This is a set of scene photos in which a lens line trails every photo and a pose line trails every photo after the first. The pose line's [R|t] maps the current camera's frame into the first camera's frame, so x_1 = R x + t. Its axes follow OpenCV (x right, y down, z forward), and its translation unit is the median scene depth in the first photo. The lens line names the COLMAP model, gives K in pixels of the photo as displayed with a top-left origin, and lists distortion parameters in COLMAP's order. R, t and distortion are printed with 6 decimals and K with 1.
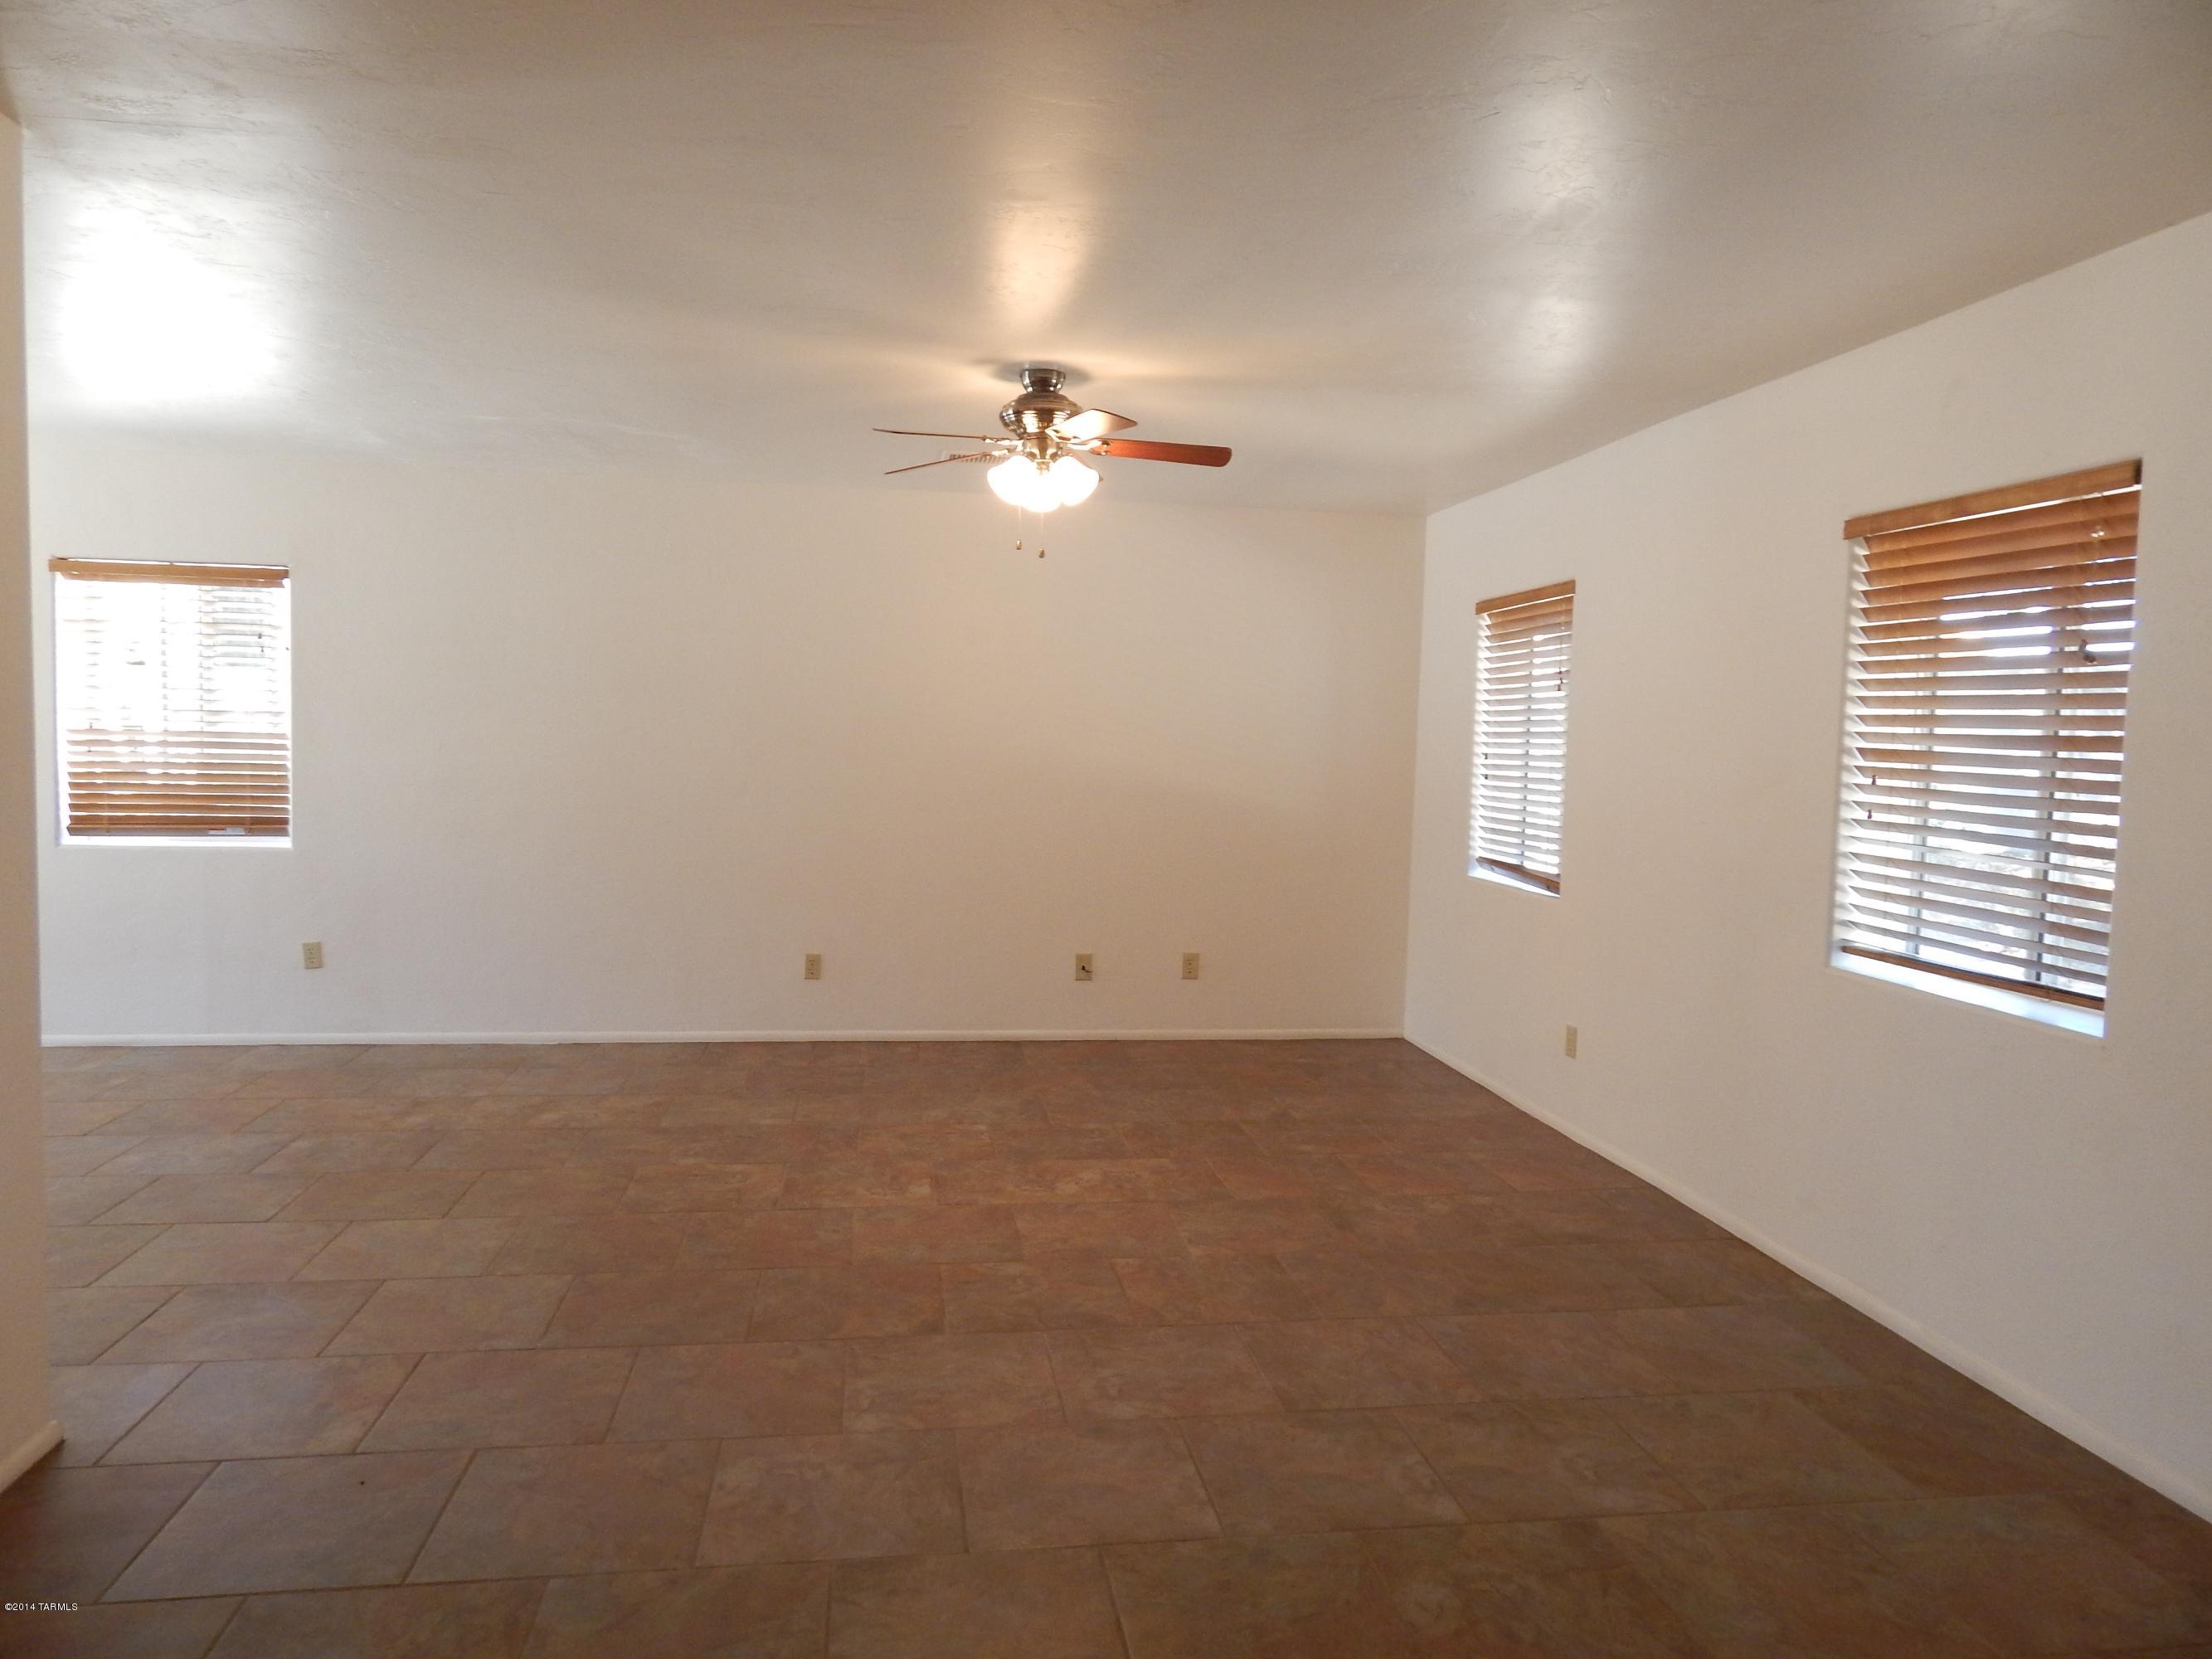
lens RADIAL K [[1459.6, 0, 1102.3], [0, 1459.6, 828.6], [0, 0, 1]] dist [0.001552, -0.002299]
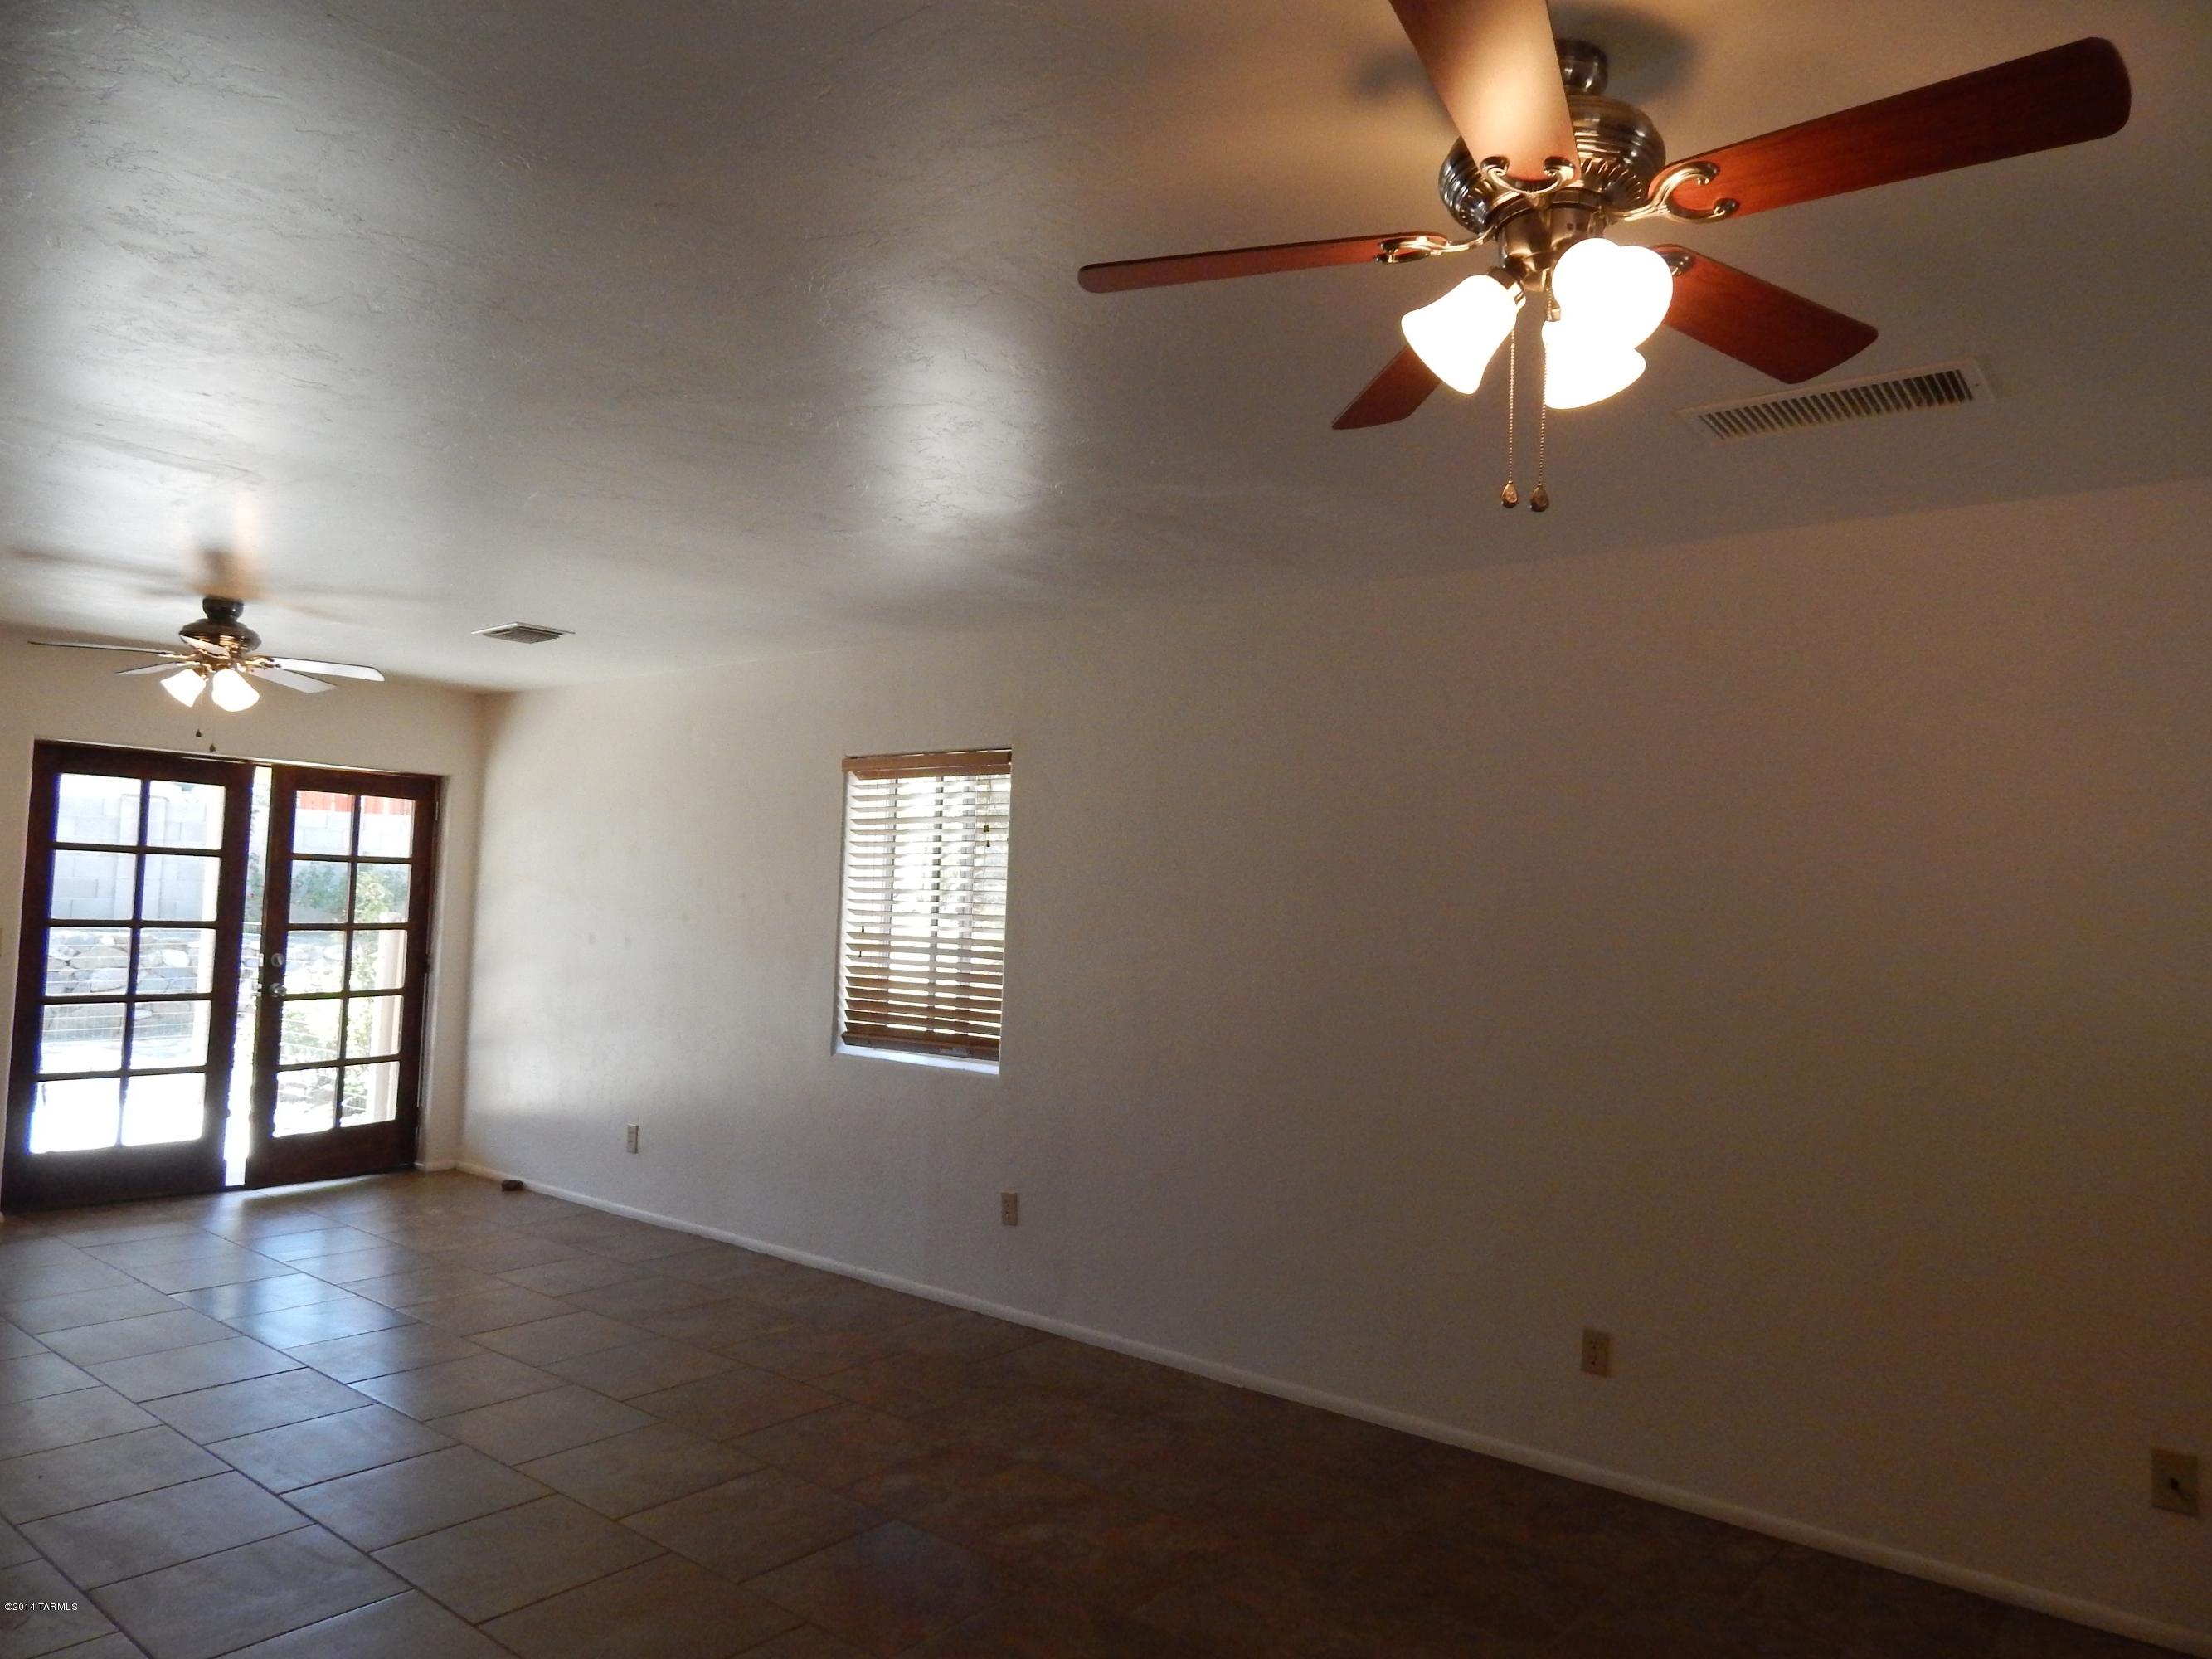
lens RADIAL K [[1459.6, 0, 1102.3], [0, 1459.6, 828.6], [0, 0, 1]] dist [0.001552, -0.002299]
pose [[0.667735, -0.044303, -0.743080, 0.120665], [-0.064765, 0.990985, -0.117281, -0.033658], [0.741577, 0.126438, 0.658846, 0.479038]]
